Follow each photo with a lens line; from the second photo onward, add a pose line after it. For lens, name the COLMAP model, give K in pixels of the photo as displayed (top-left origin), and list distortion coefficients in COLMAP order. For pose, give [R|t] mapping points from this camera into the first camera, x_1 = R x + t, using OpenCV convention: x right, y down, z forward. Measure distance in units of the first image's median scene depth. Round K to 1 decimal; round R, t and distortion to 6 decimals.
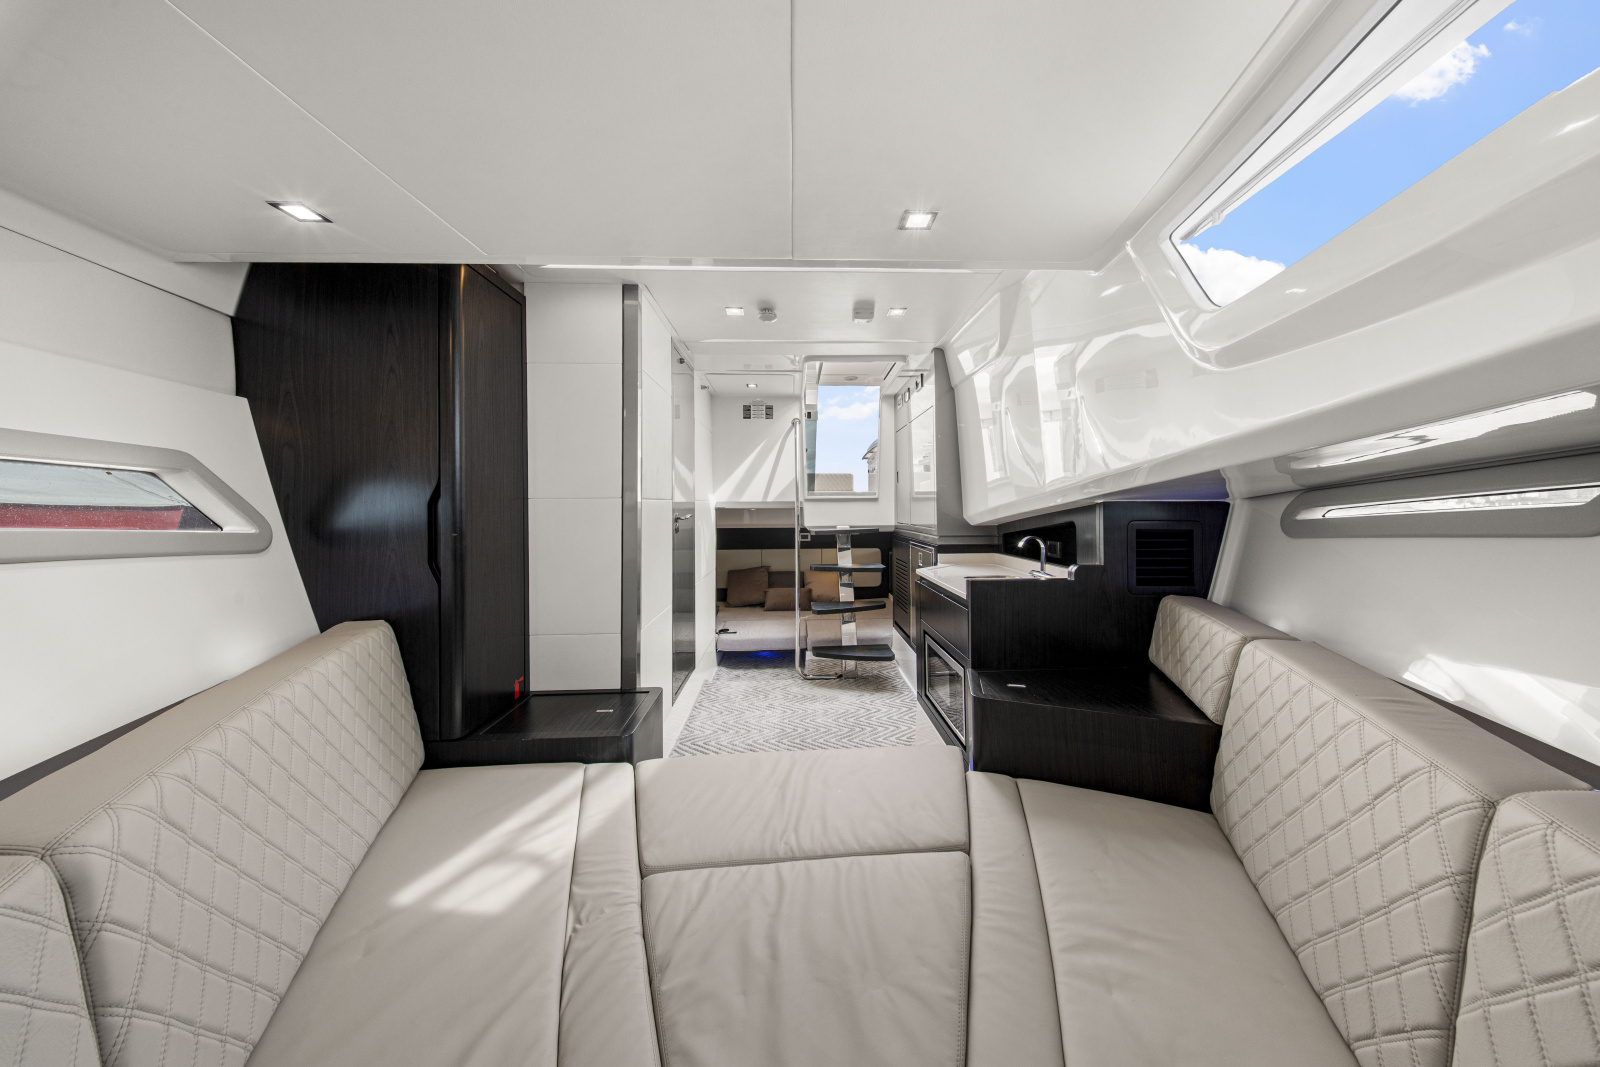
lens RADIAL K [[473.9, 0, 803.7], [0, 473.9, 515.8], [0, 0, 1]] dist [-0.000173, -0.000022]
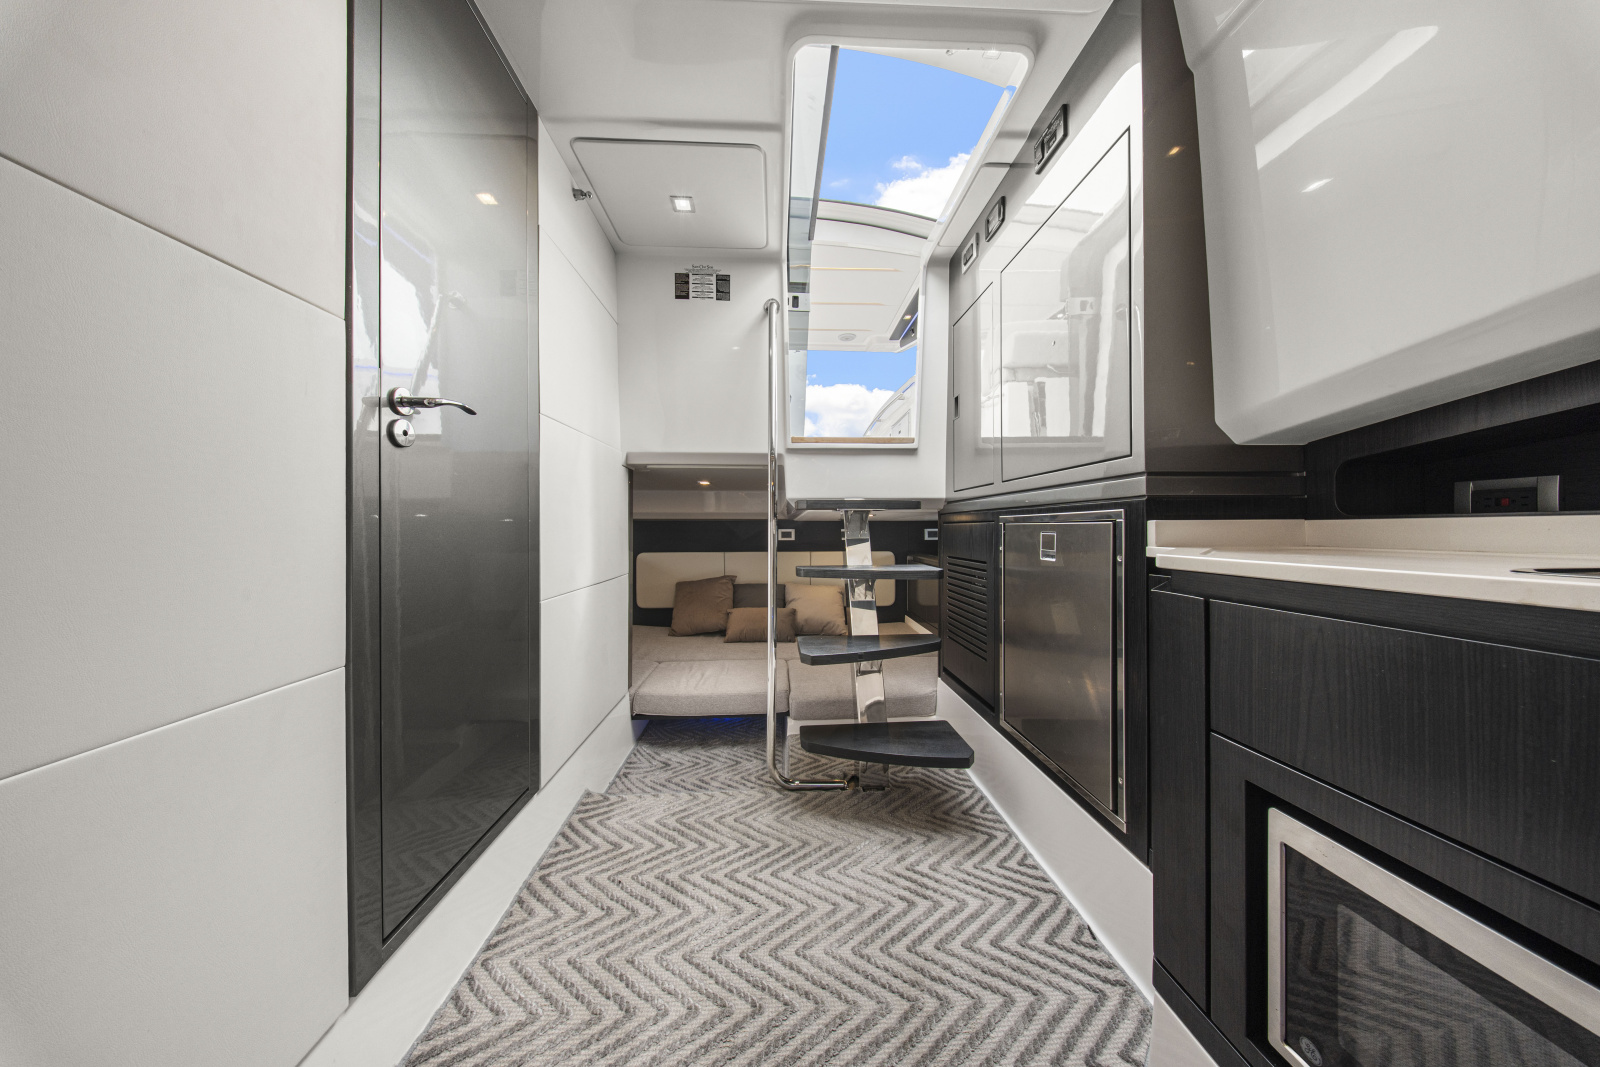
lens RADIAL K [[456.0, 0, 800.0], [0, 456.0, 533.5], [0, 0, 1]] dist [0.000306, 0.000004]
pose [[0.999478, 0.006808, 0.031592, 0.001695], [-0.006625, 0.999961, -0.005906, 0.067646], [-0.031631, 0.005694, 0.999483, 0.473350]]
